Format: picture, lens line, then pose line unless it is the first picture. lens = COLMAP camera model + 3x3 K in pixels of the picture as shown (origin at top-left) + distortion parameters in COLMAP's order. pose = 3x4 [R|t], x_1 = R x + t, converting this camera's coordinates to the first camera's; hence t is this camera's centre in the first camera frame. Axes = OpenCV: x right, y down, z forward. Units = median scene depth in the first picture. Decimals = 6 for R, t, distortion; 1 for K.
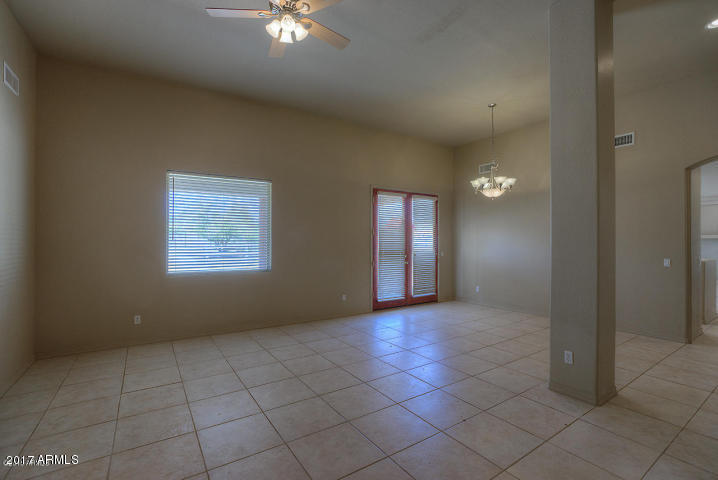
lens RADIAL K [[332.4, 0, 363.2], [0, 332.4, 239.2], [0, 0, 1]] dist [-0.033880, 0.006986]
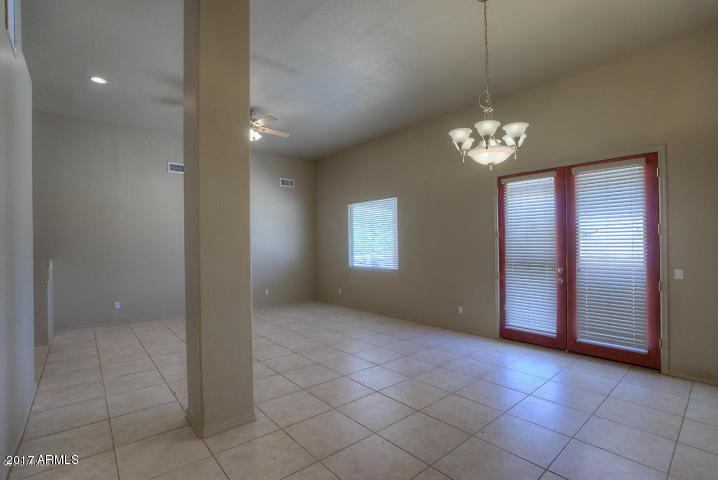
lens RADIAL K [[332.4, 0, 354.4], [0, 332.4, 242.8], [0, 0, 1]] dist [-0.033880, 0.006986]
pose [[0.111338, -0.007639, -0.993753, 0.910573], [0.013946, 0.999884, -0.006123, -0.001924], [0.993685, -0.013177, 0.111431, 0.718660]]
